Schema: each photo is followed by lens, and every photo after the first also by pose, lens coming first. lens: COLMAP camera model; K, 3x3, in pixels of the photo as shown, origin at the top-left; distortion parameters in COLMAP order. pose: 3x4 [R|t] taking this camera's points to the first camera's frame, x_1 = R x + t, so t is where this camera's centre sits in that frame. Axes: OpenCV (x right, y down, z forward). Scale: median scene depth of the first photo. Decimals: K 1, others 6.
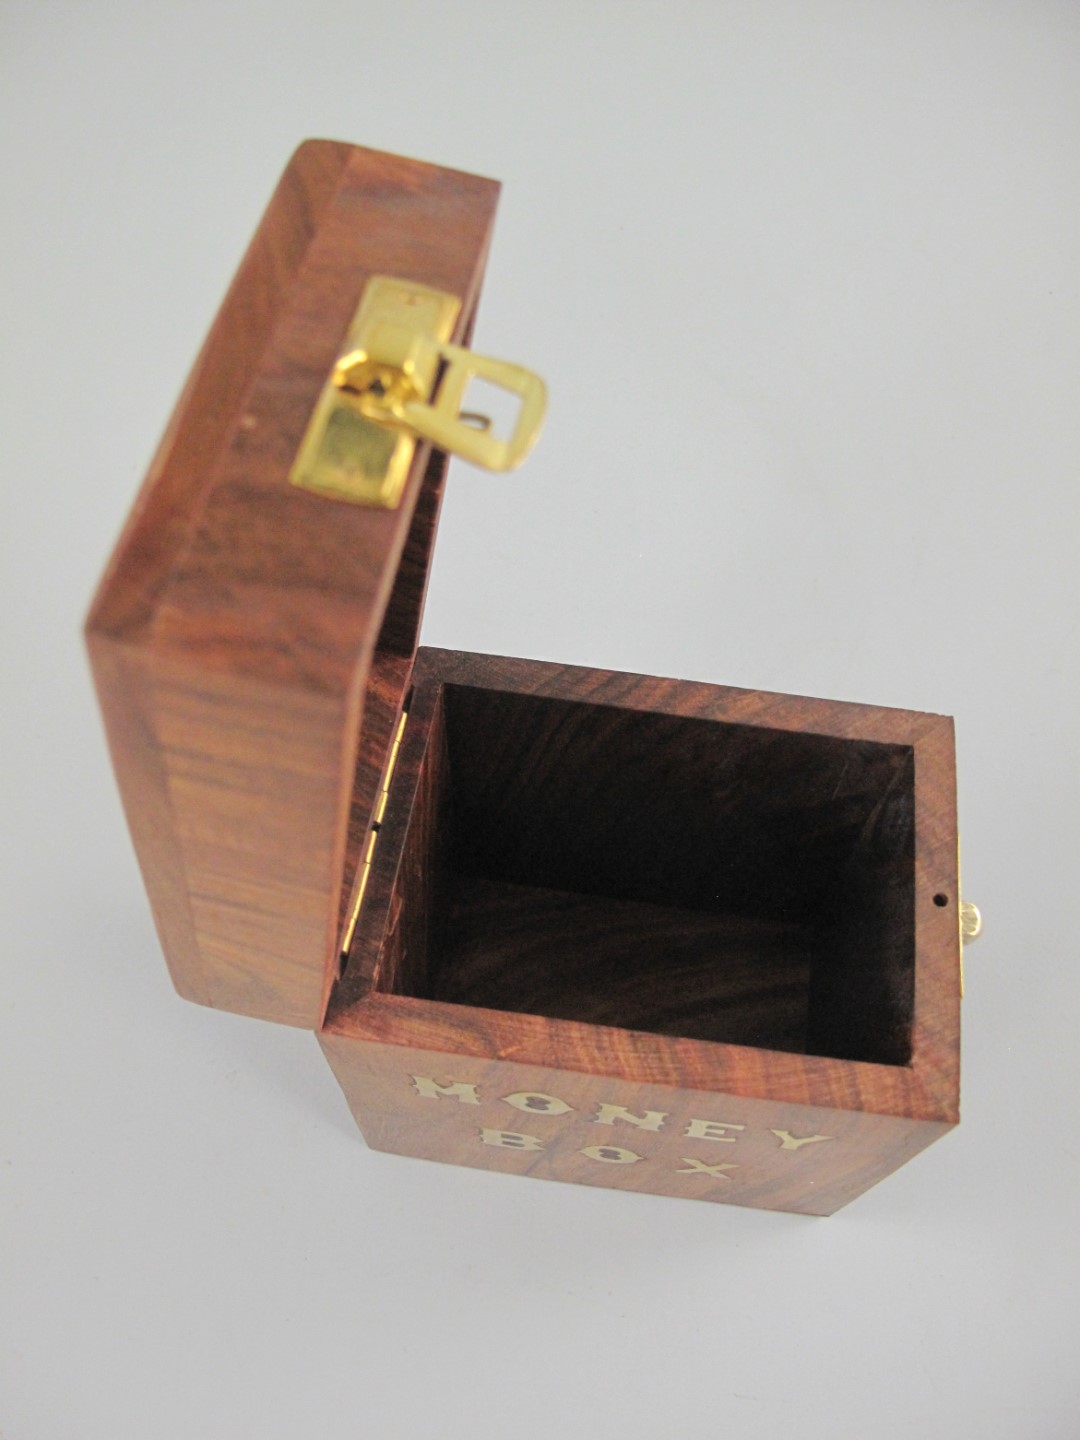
lens RADIAL K [[1186.5, 0, 533.7], [0, 1186.5, 744.0], [0, 0, 1]] dist [-0.181745, 0.154292]
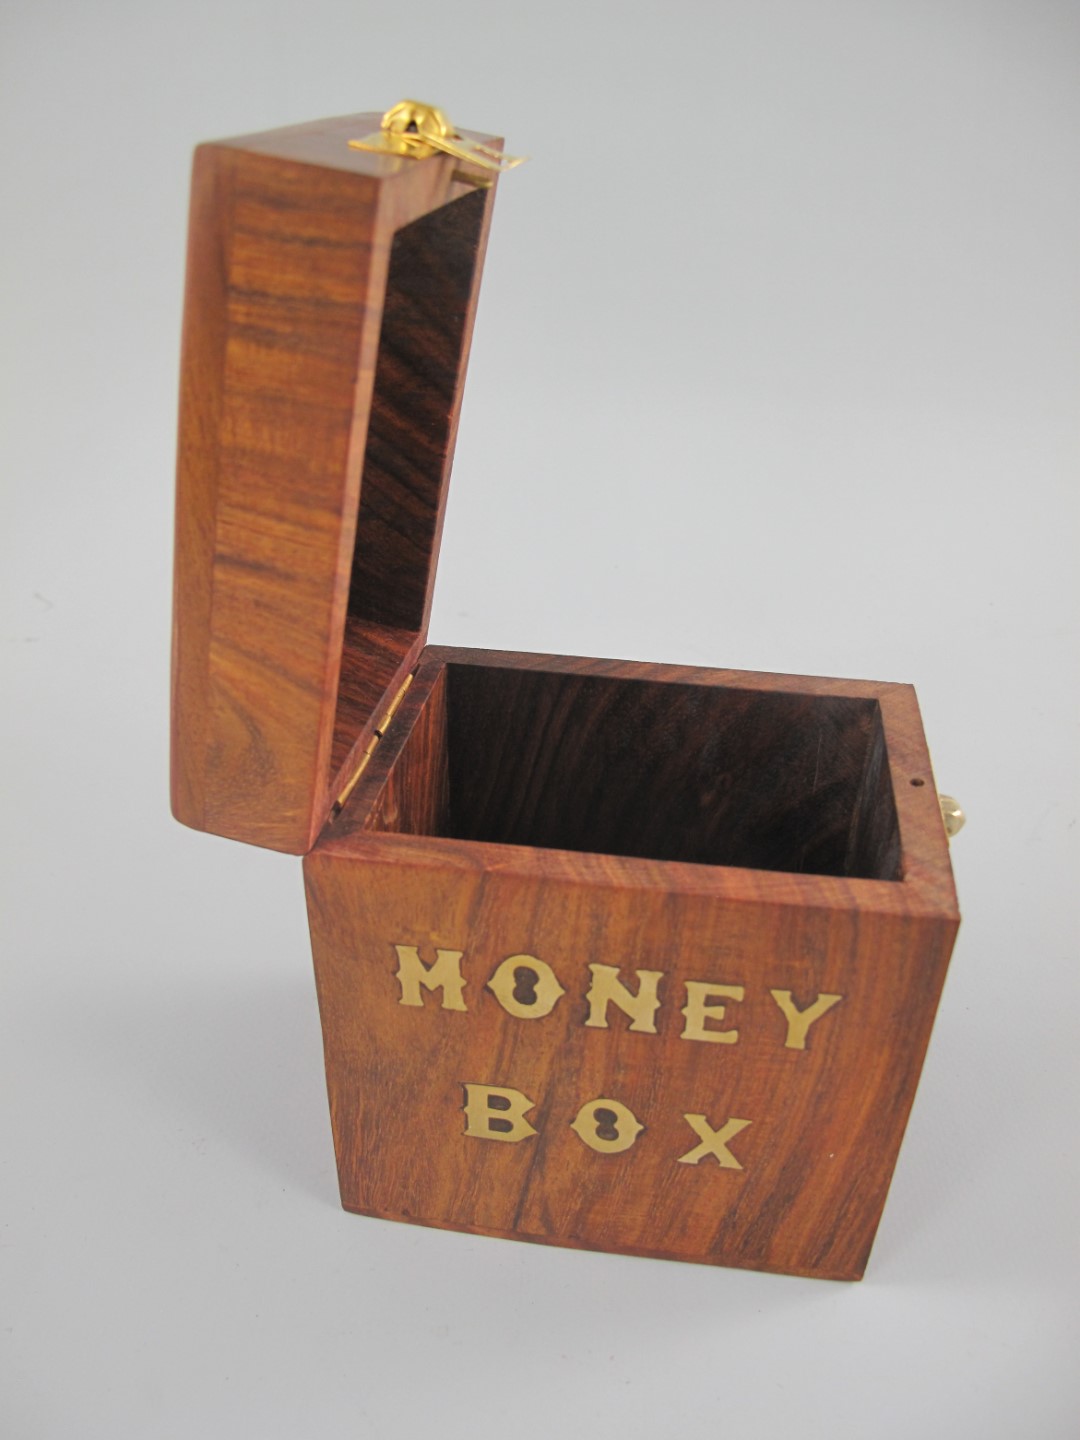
lens RADIAL K [[1186.5, 0, 533.7], [0, 1186.5, 744.0], [0, 0, 1]] dist [-0.181745, 0.154292]
pose [[0.999905, 0.005139, -0.012784, 0.021682], [-0.010451, 0.887475, -0.460737, 0.586714], [0.008978, 0.460827, 0.887445, 0.058048]]
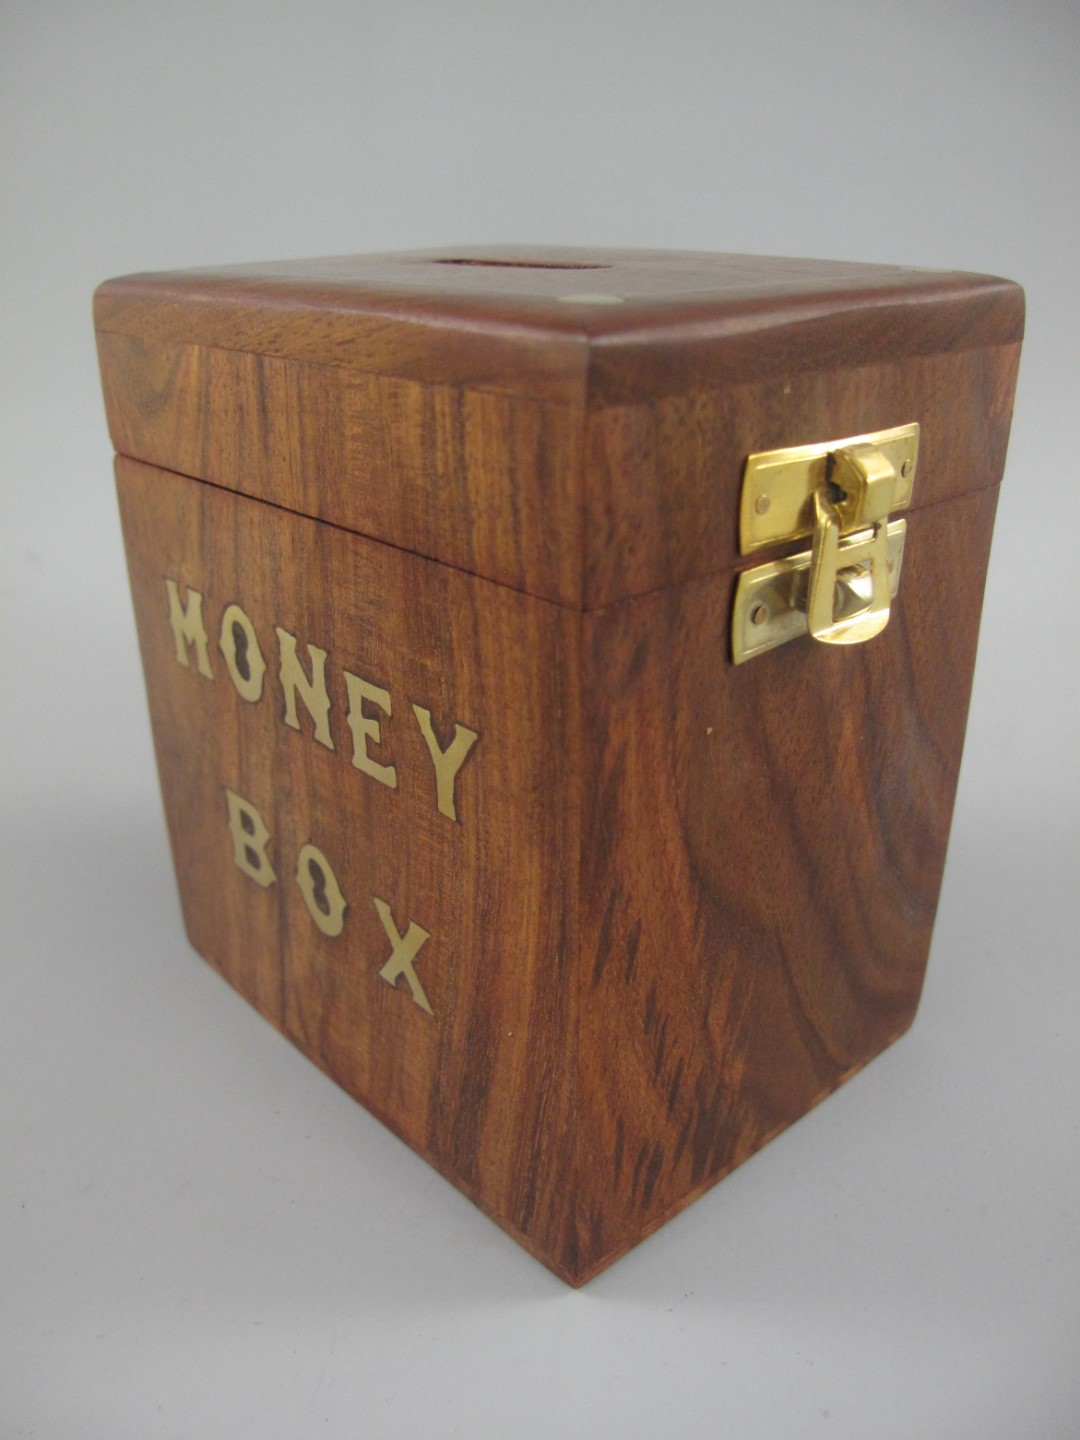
lens RADIAL K [[1186.5, 0, 533.7], [0, 1186.5, 744.0], [0, 0, 1]] dist [-0.181745, 0.154292]
pose [[0.776228, 0.265375, -0.571879, 0.643207], [-0.530612, 0.764863, -0.365289, 0.552769], [0.340471, 0.586994, 0.734519, 0.529318]]
